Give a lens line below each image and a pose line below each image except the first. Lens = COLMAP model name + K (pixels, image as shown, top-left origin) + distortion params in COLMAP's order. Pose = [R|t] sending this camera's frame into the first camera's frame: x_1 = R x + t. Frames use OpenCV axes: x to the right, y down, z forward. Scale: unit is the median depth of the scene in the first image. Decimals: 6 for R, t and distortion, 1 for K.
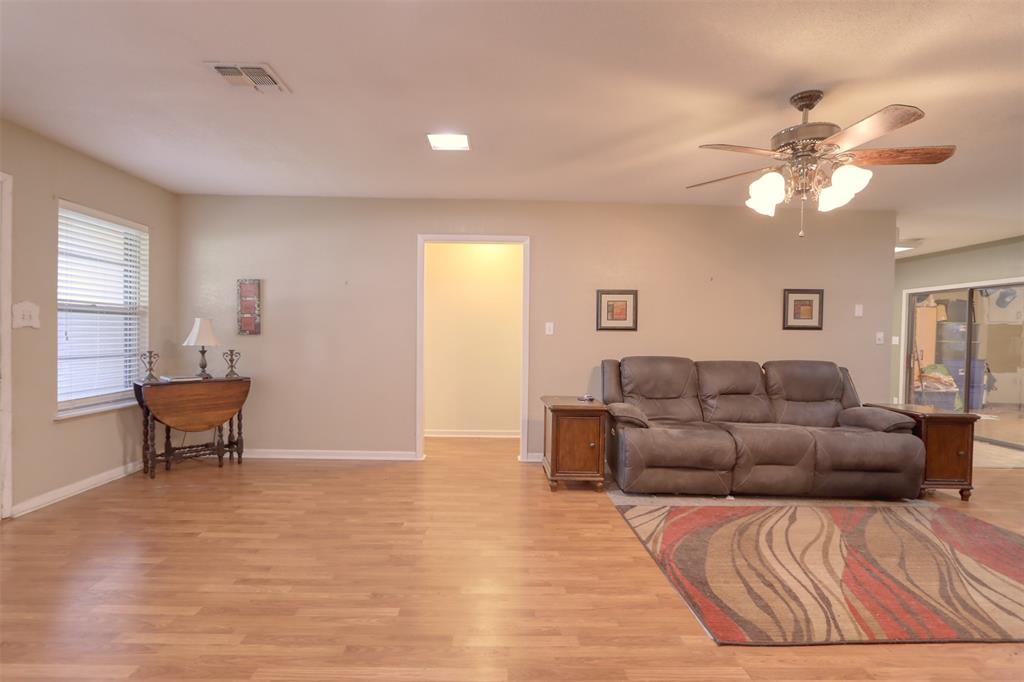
lens RADIAL K [[497.4, 0, 501.7], [0, 497.4, 344.1], [0, 0, 1]] dist [-0.014271, 0.001116]
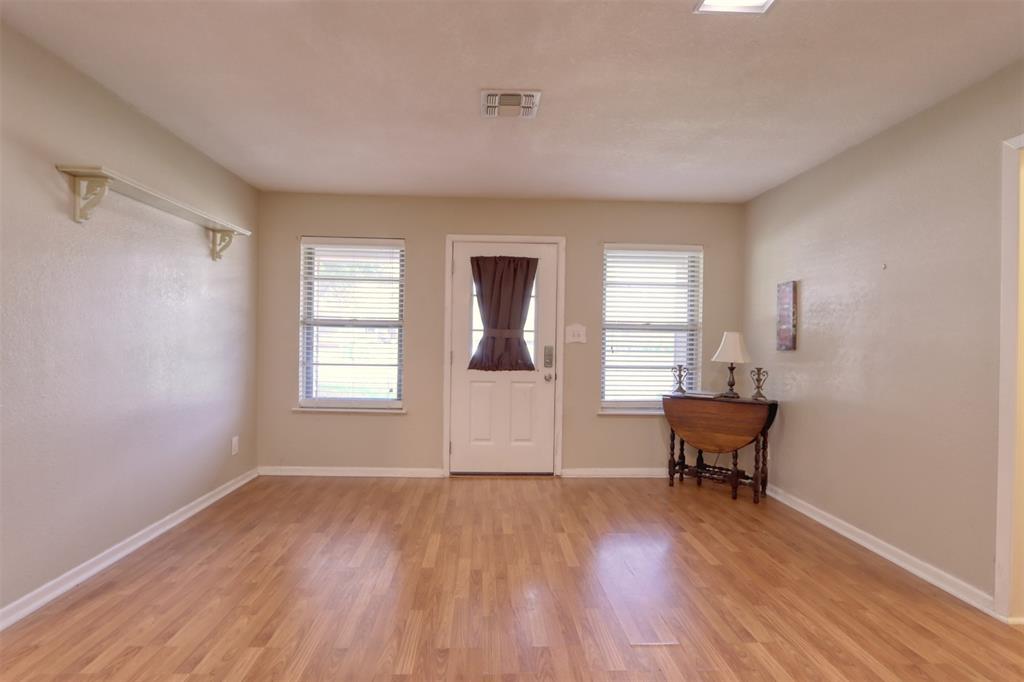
lens RADIAL K [[497.4, 0, 501.7], [0, 497.4, 344.1], [0, 0, 1]] dist [-0.014271, 0.001116]
pose [[0.027150, -0.012519, -0.999553, 0.314480], [-0.033431, 0.999351, -0.013424, -0.003246], [0.999072, 0.033781, 0.026714, 0.559410]]
